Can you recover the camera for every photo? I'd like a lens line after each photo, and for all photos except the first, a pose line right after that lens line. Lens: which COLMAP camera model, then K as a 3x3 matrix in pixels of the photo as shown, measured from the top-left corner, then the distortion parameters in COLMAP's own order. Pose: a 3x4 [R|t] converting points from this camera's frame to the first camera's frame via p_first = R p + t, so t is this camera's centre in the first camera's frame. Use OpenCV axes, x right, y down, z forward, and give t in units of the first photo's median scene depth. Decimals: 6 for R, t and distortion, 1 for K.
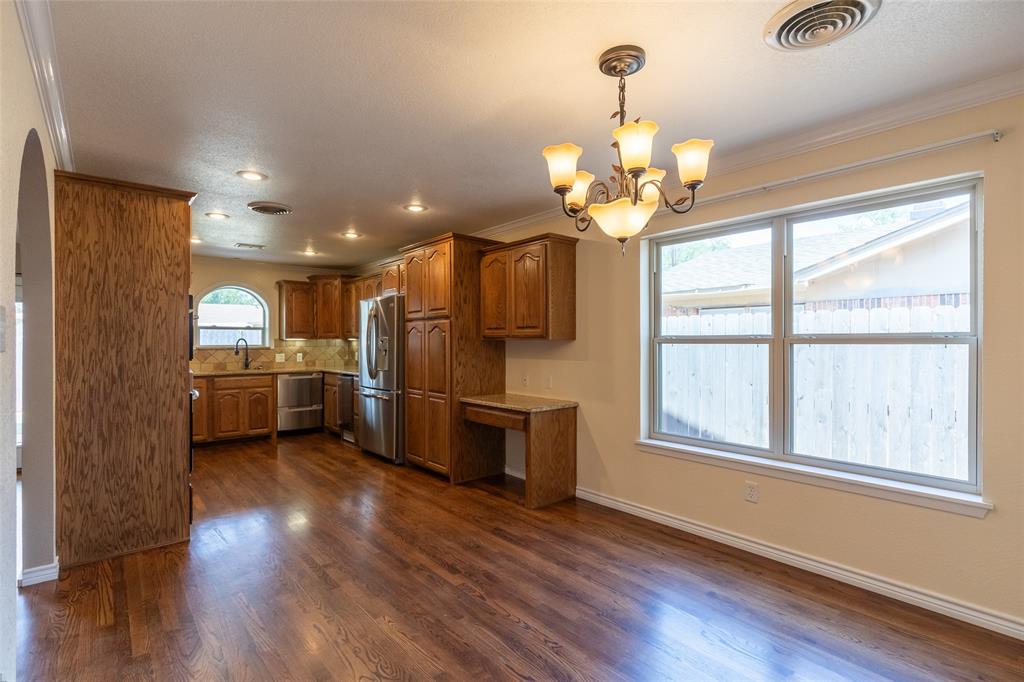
lens RADIAL K [[478.9, 0, 498.4], [0, 478.9, 341.1], [0, 0, 1]] dist [-0.010747, 0.000821]
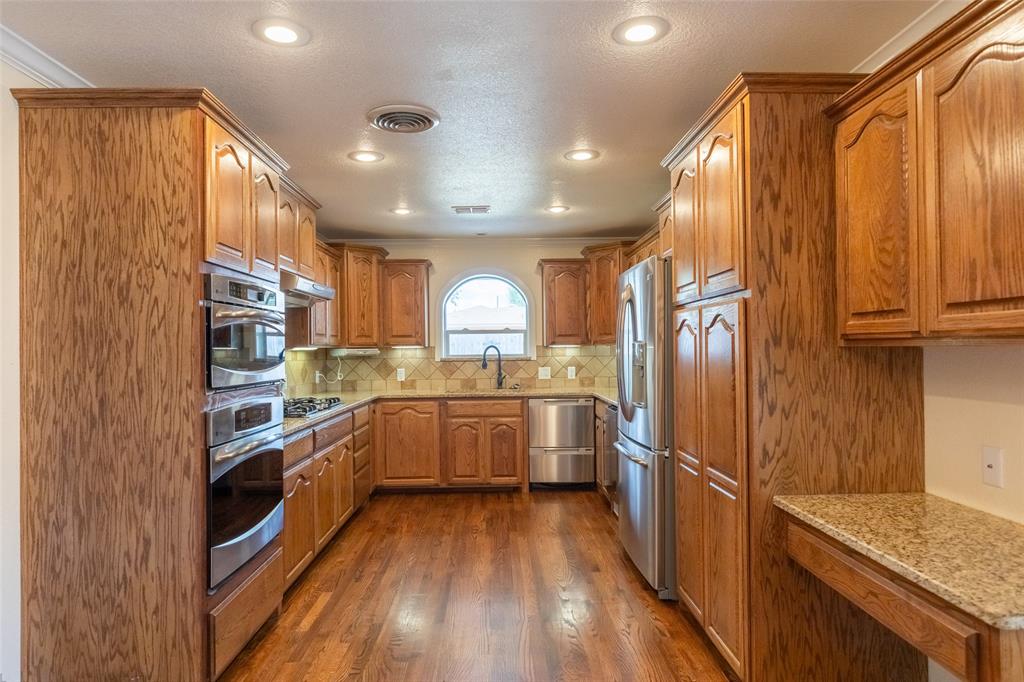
lens RADIAL K [[593.2, 0, 507.5], [0, 593.2, 344.7], [0, 0, 1]] dist [-0.008032, 0.004413]
pose [[0.787053, -0.011765, -0.616773, 0.057472], [0.011732, 0.999923, -0.004103, -0.005489], [0.616773, -0.004007, 0.787131, 0.596400]]
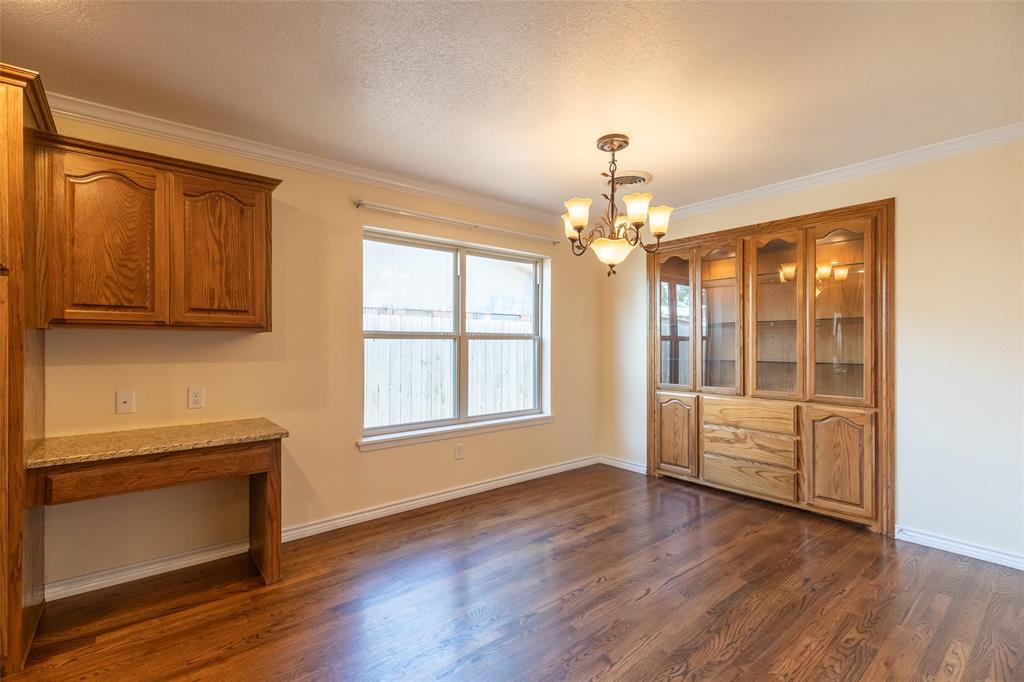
lens RADIAL K [[463.2, 0, 518.2], [0, 463.2, 341.7], [0, 0, 1]] dist [0.004190, 0.000257]
pose [[-0.006710, 0.004317, 0.999968, -0.610921], [-0.004257, 0.999981, -0.004346, 0.014208], [-0.999968, -0.004286, -0.006692, 0.686712]]
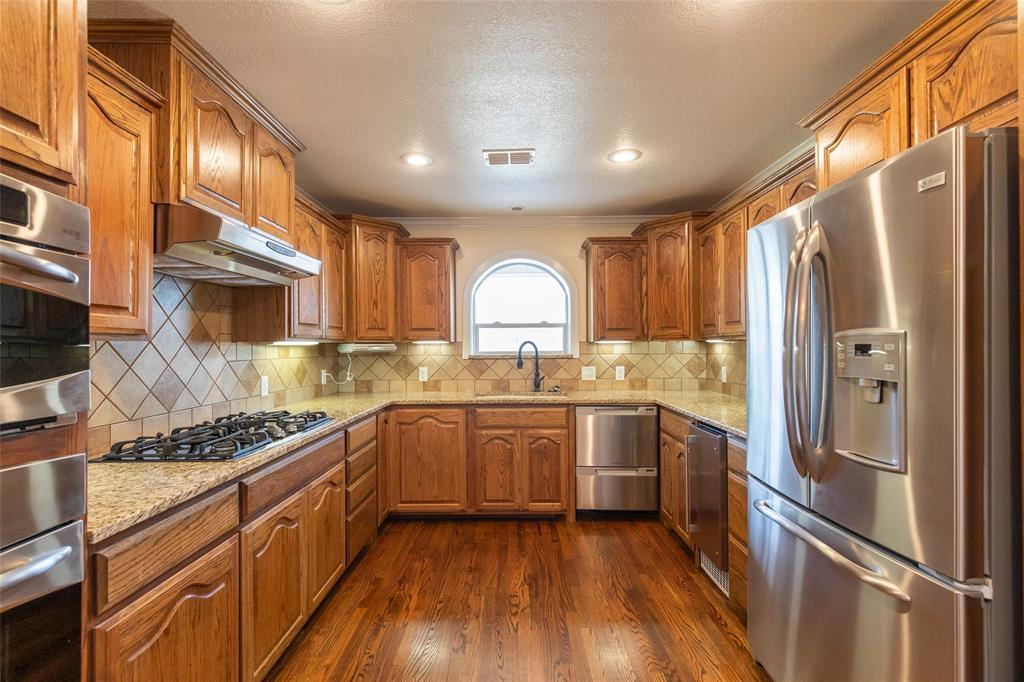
lens RADIAL K [[463.2, 0, 517.9], [0, 463.2, 342.1], [0, 0, 1]] dist [0.004190, 0.000257]
pose [[0.779096, -0.007879, -0.626856, -0.332661], [0.006576, 0.999969, -0.004395, -0.003397], [0.626871, -0.000698, 0.779123, 1.003972]]
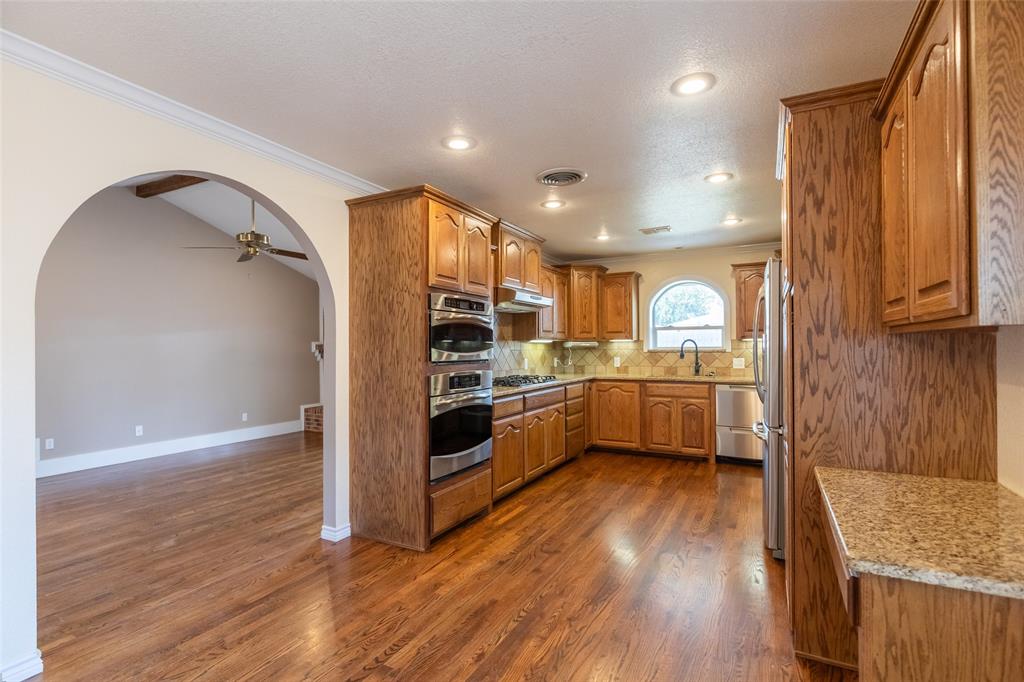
lens RADIAL K [[478.9, 0, 510.7], [0, 478.9, 344.6], [0, 0, 1]] dist [-0.010747, 0.000821]
pose [[0.384593, -0.005302, -0.923071, 0.262361], [0.007240, 0.999970, -0.002727, 0.007197], [0.923058, -0.005635, 0.384620, 0.699106]]
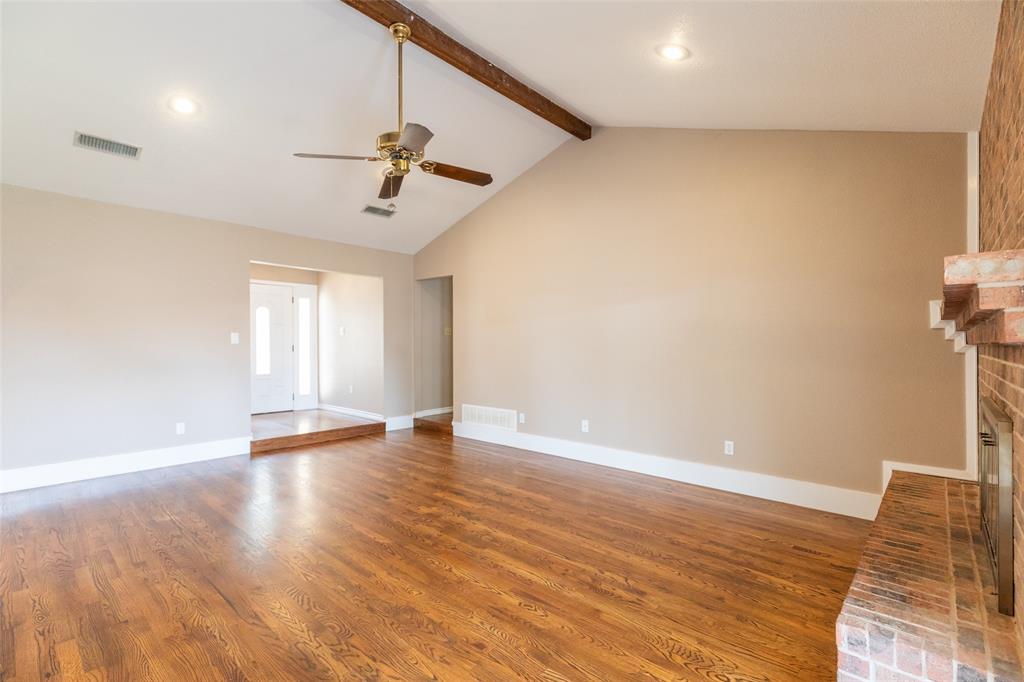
lens RADIAL K [[463.2, 0, 513.7], [0, 463.2, 341.8], [0, 0, 1]] dist [0.004190, 0.000257]
pose [[-0.988138, 0.005037, -0.153483, -1.469384], [0.005222, 0.999986, -0.000807, 0.055510], [0.153477, -0.001599, -0.988151, 1.464701]]
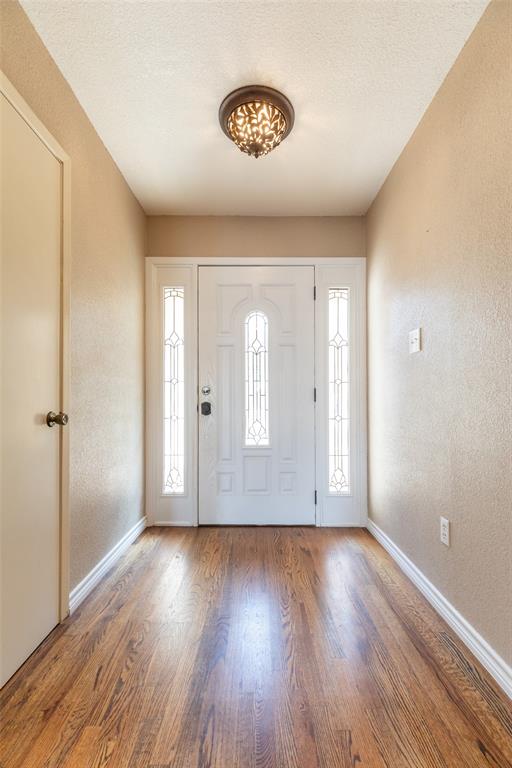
lens RADIAL K [[347.4, 0, 251.2], [0, 347.4, 387.9], [0, 0, 1]] dist [0.004190, 0.000257]
pose [[-0.752824, 0.022196, 0.657847, -1.183511], [0.003561, 0.999554, -0.029649, 0.086051], [-0.658212, -0.019978, -0.752568, -0.158707]]
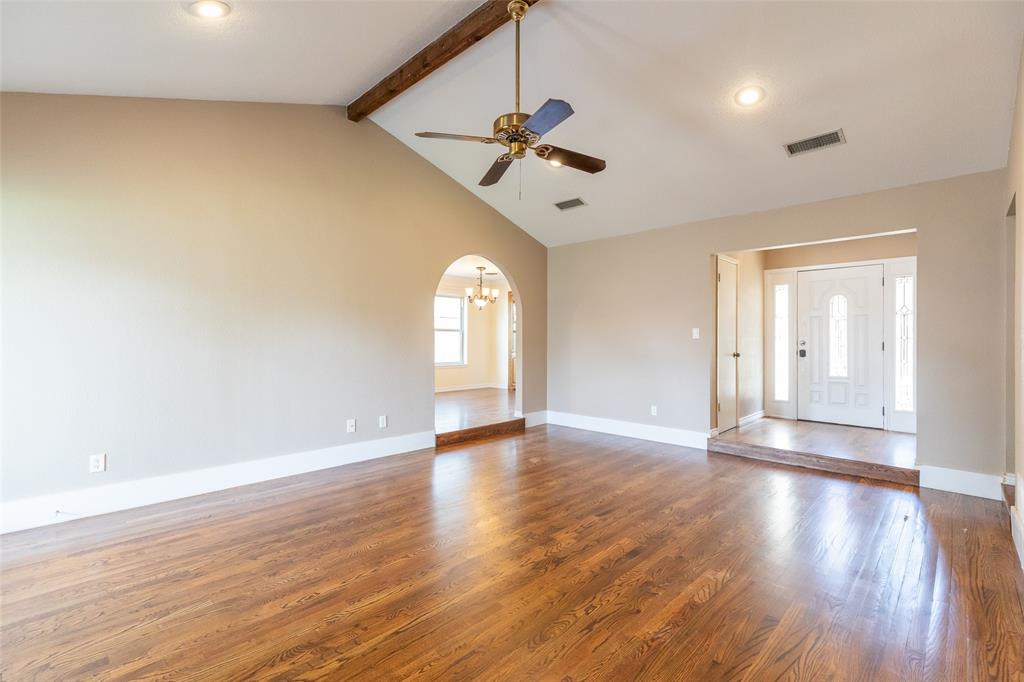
lens RADIAL K [[463.2, 0, 514.6], [0, 463.2, 343.8], [0, 0, 1]] dist [0.004190, 0.000257]
pose [[-0.117845, -0.003307, 0.993027, -2.243513], [-0.001798, 0.999994, 0.003117, 0.067772], [-0.993030, -0.001419, -0.117850, 0.638670]]
